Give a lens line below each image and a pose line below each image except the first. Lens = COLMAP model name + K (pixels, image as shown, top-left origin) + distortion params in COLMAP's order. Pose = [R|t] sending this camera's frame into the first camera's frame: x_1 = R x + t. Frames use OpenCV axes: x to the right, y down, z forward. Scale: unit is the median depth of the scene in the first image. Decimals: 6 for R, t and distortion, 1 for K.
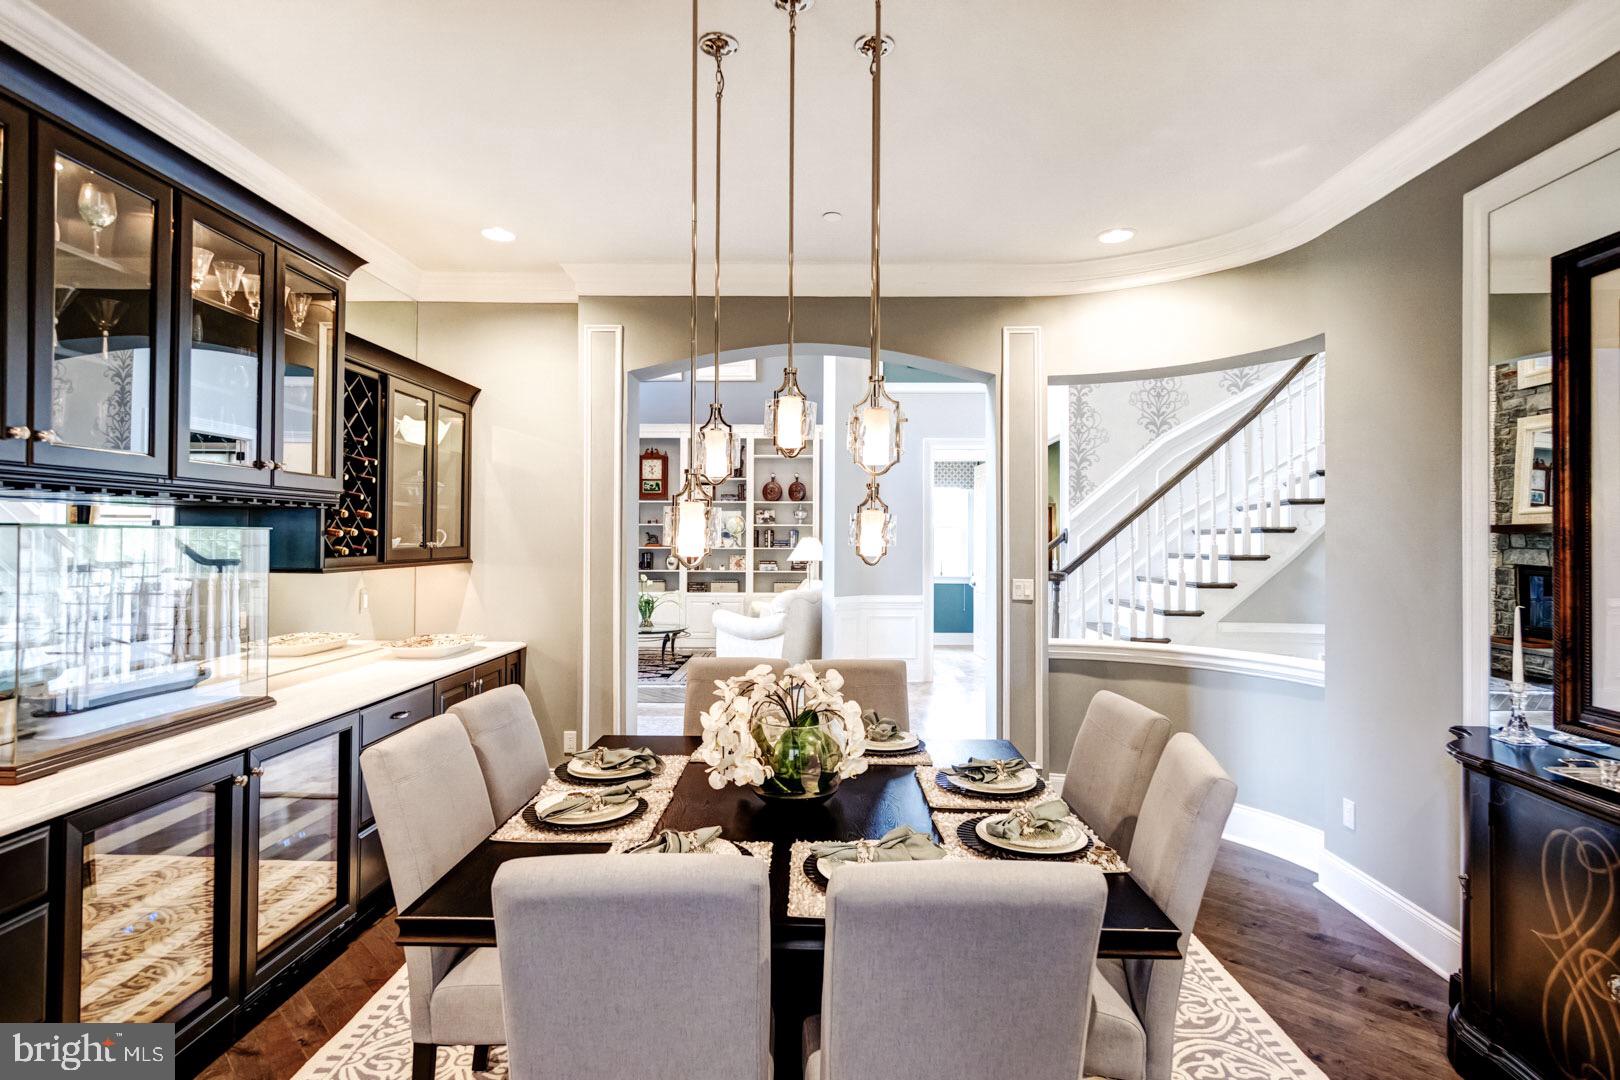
lens RADIAL K [[824.9, 0, 817.3], [0, 824.9, 531.6], [0, 0, 1]] dist [0.009283, 0.000676]
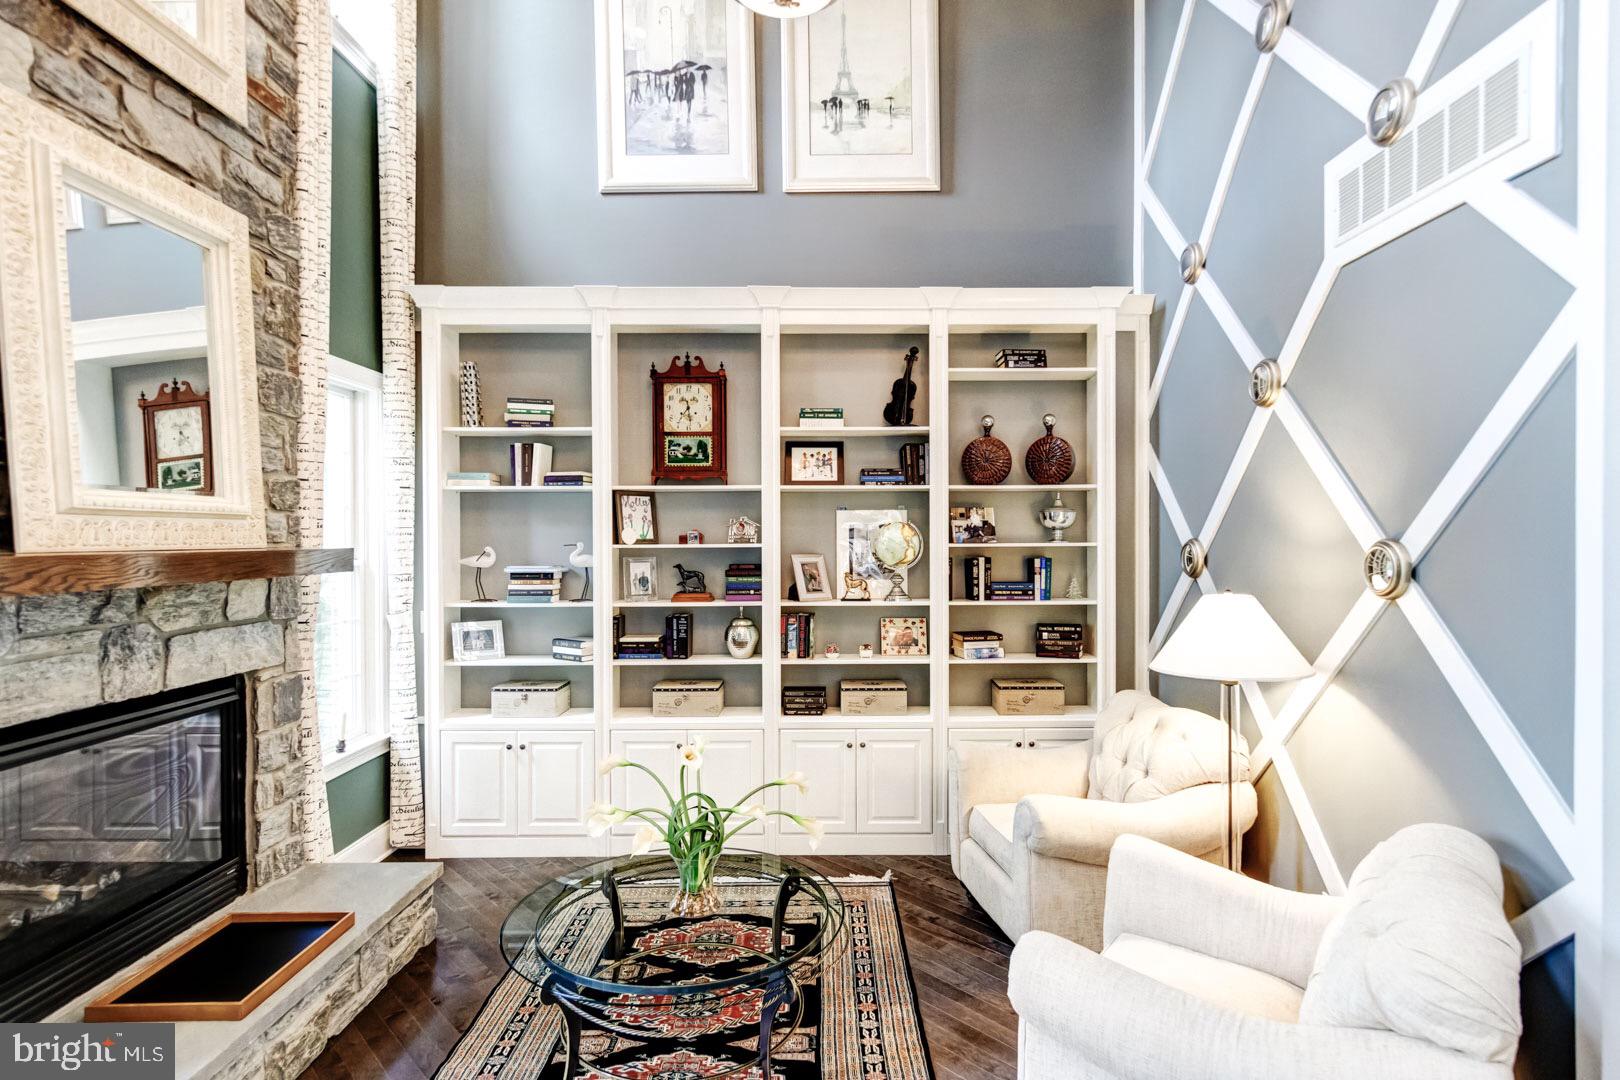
lens RADIAL K [[824.9, 0, 826.9], [0, 824.9, 545.3], [0, 0, 1]] dist [0.009283, 0.000676]
pose [[0.999367, -0.007575, 0.034748, -0.147660], [0.007204, 0.999916, 0.010806, -0.012364], [-0.034827, -0.010549, 0.999338, 0.597646]]
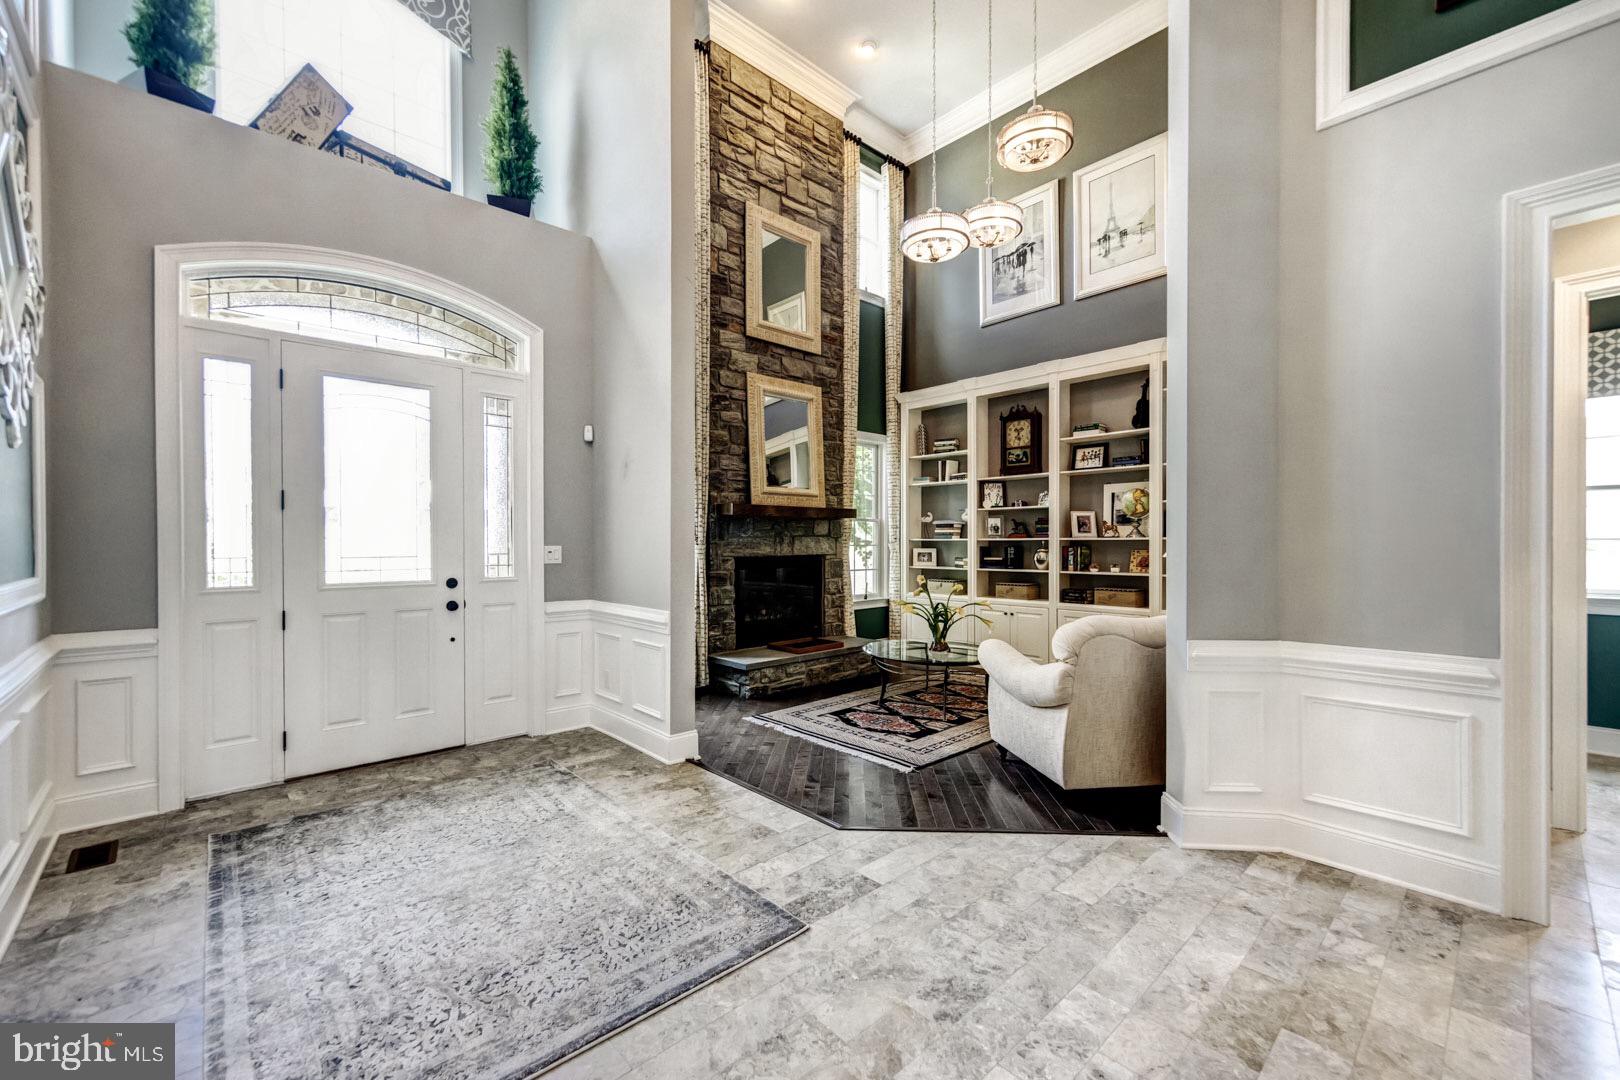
lens RADIAL K [[657.1, 0, 802.0], [0, 657.1, 544.9], [0, 0, 1]] dist [0.008334, -0.000943]
pose [[0.694148, -0.002325, -0.719829, 0.089983], [0.005743, 0.999981, 0.002308, 0.022123], [0.719809, -0.005736, 0.694148, 0.451993]]
